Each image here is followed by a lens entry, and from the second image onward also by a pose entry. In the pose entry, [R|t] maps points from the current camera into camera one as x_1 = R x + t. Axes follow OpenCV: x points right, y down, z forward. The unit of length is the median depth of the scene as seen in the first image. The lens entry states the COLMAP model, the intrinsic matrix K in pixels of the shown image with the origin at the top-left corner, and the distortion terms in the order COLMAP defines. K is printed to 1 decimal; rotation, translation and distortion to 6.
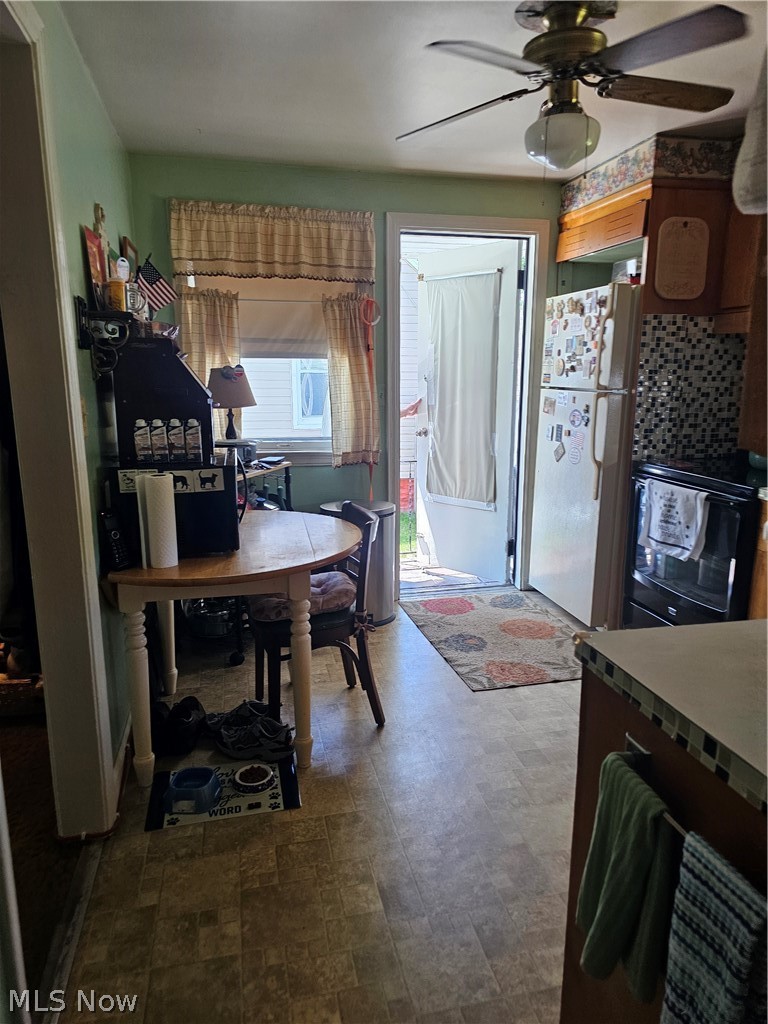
lens RADIAL K [[685.4, 0, 384.0], [0, 685.4, 512.0], [0, 0, 1]] dist [-0.058760, -0.001013]
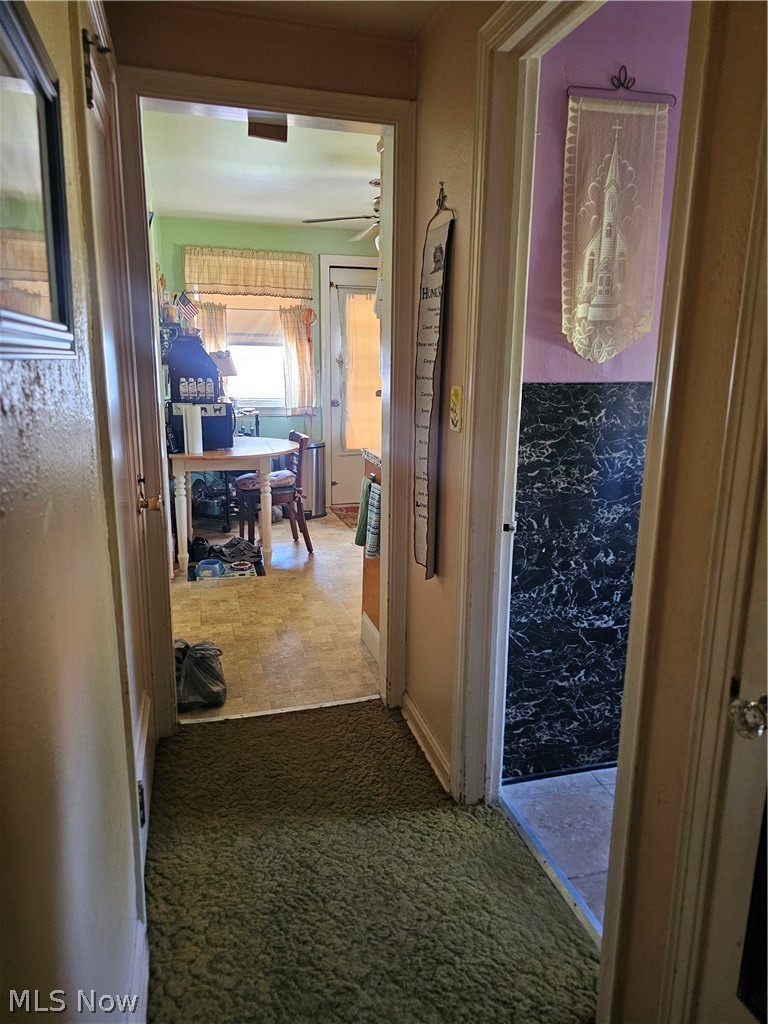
lens RADIAL K [[685.4, 0, 384.0], [0, 685.4, 512.0], [0, 0, 1]] dist [-0.058760, -0.001013]
pose [[0.998511, 0.002694, 0.054485, 0.097065], [-0.003675, 0.999833, 0.017900, 0.188888], [-0.054427, -0.018074, 0.998354, -0.874306]]
